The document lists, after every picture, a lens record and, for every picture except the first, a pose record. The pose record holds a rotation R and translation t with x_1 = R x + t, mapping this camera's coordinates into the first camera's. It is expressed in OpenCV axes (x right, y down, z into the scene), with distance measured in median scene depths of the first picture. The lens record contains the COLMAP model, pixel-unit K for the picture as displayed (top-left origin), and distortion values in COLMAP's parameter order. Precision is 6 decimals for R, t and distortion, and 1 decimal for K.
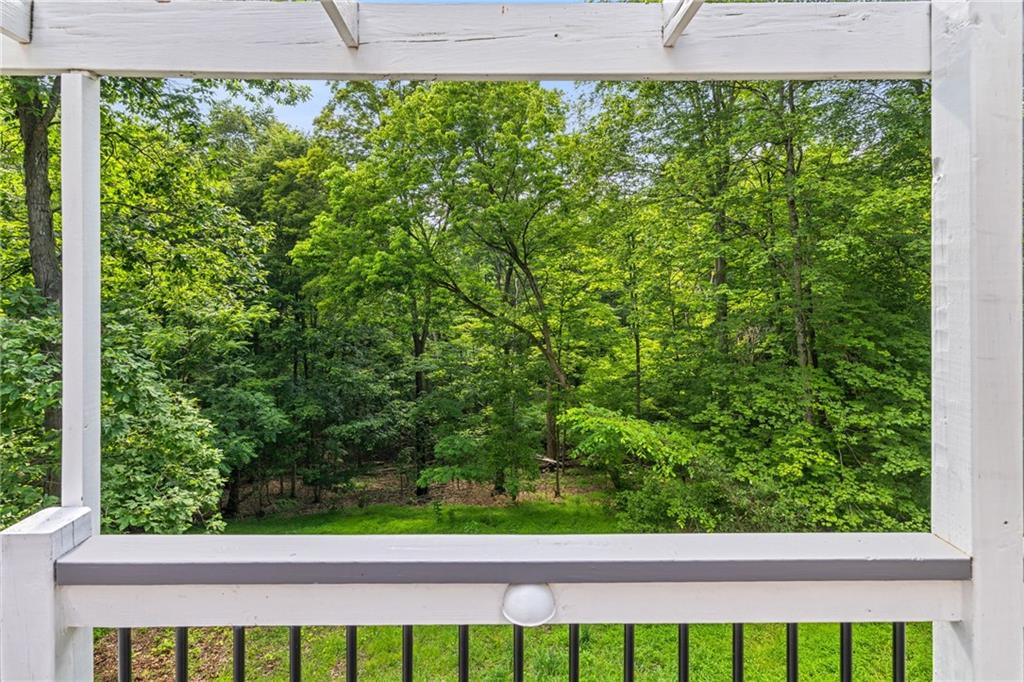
lens RADIAL K [[479.0, 0, 509.8], [0, 479.0, 275.0], [0, 0, 1]] dist [0.000200, 0.000001]
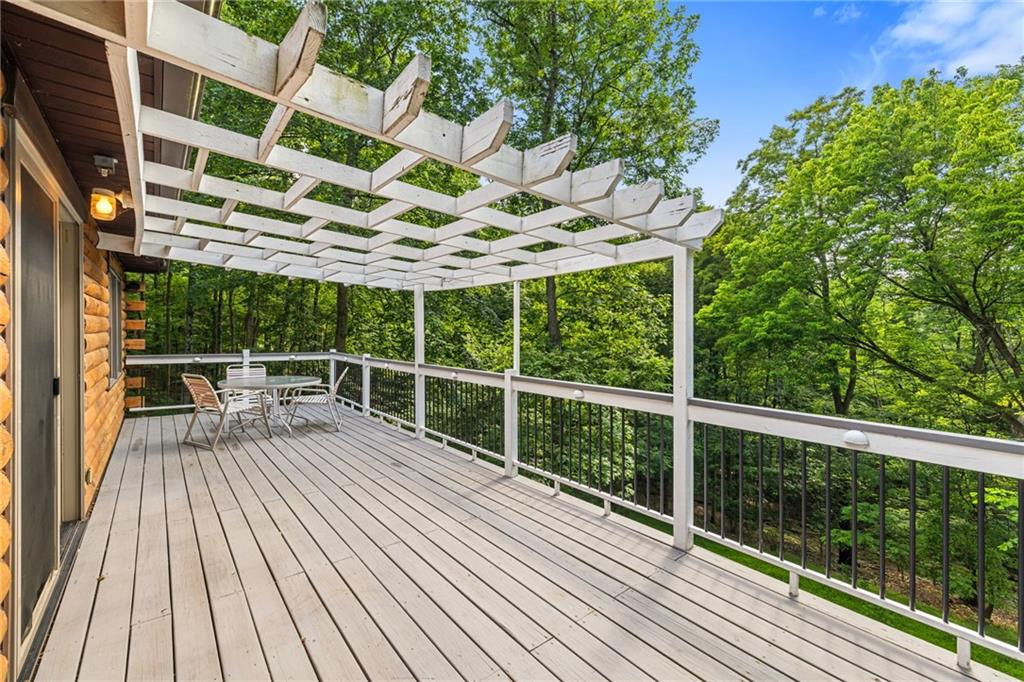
lens RADIAL K [[433.9, 0, 515.5], [0, 433.9, 337.7], [0, 0, 1]] dist [0.000700, 0.000078]
pose [[0.628164, 0.003998, -0.778071, 0.146408], [-0.000759, 0.999989, 0.004525, 0.008140], [0.778081, -0.002252, 0.628160, -0.103751]]
